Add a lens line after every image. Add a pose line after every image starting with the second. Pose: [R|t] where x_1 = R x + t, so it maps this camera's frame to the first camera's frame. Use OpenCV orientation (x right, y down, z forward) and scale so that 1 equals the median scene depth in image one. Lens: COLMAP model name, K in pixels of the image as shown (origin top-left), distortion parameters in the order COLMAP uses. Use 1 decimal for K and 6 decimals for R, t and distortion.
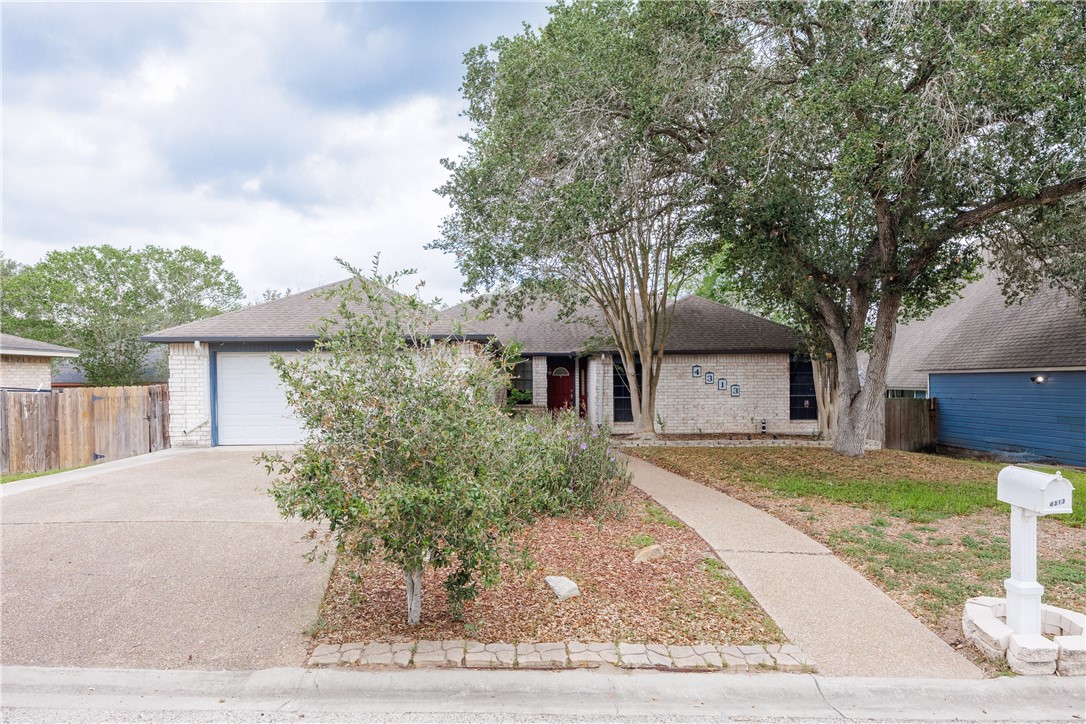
lens RADIAL K [[684.5, 0, 539.2], [0, 684.5, 379.3], [0, 0, 1]] dist [0.032607, 0.001403]
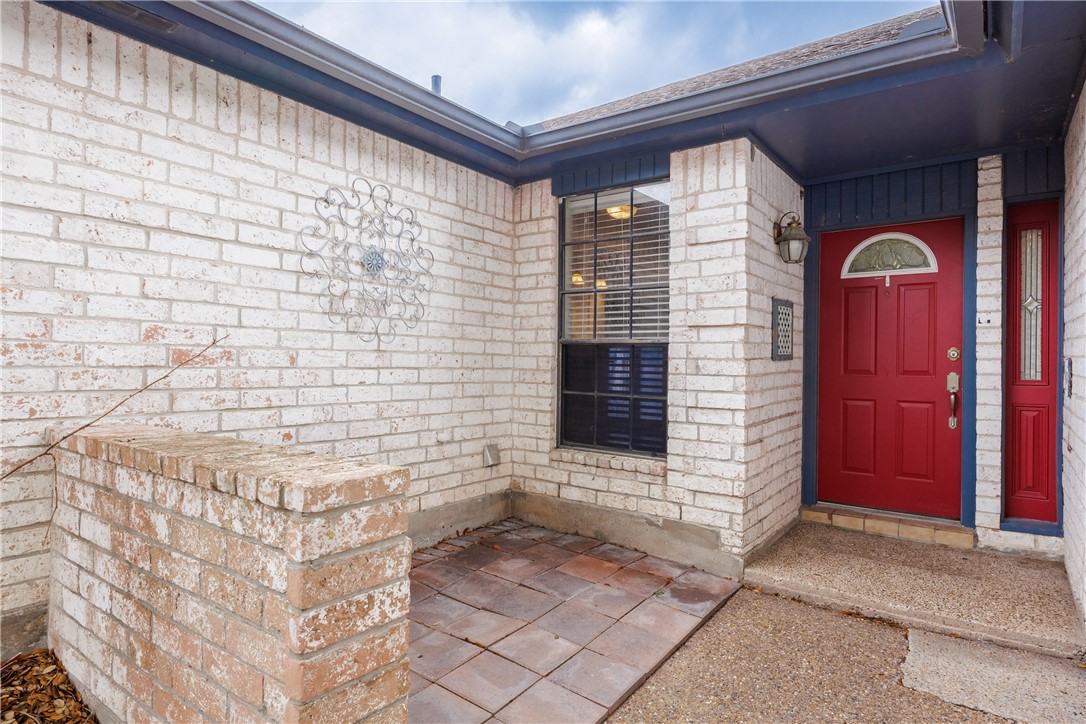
lens RADIAL K [[603.0, 0, 545.0], [0, 603.0, 364.8], [0, 0, 1]] dist [-0.003521, -0.001053]
pose [[0.801386, 0.013300, -0.597999, 0.090400], [-0.014392, 0.999892, 0.002952, 0.033258], [0.597974, 0.006241, 0.801491, 1.298690]]
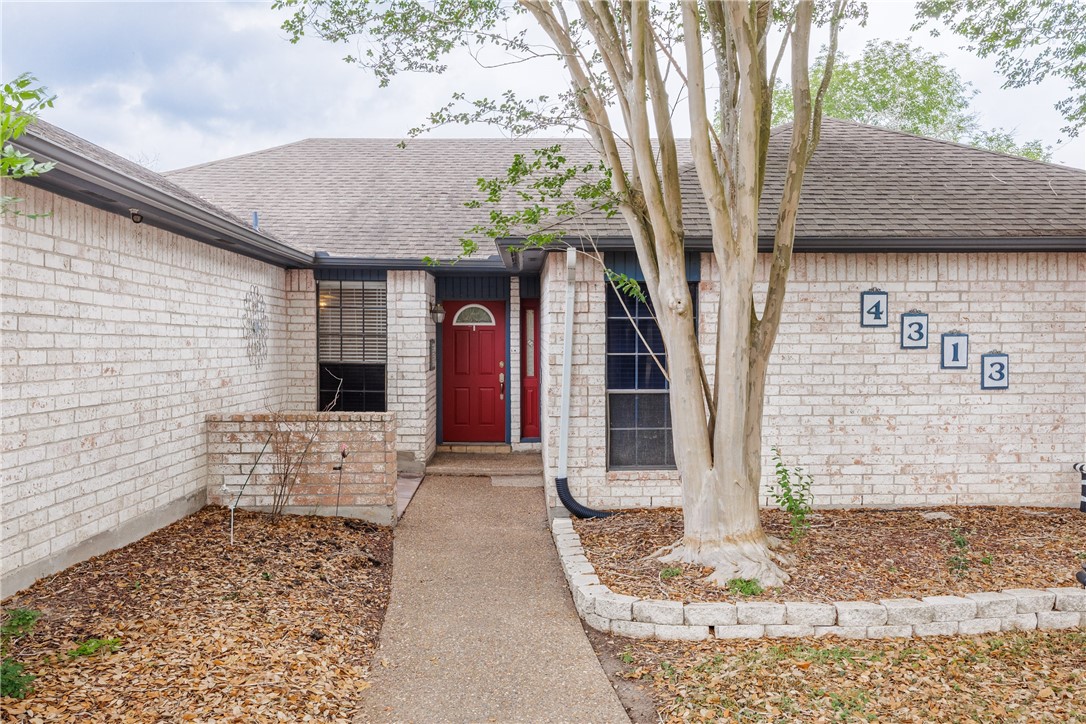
lens RADIAL K [[866.9, 0, 543.0], [0, 866.9, 362.0], [0, 0, 1]] dist [0.004610, 0.004695]
pose [[0.999682, 0.005263, 0.024652, 0.094445], [-0.005840, 0.999710, 0.023364, 0.006003], [-0.024522, -0.023501, 0.999423, 0.821619]]
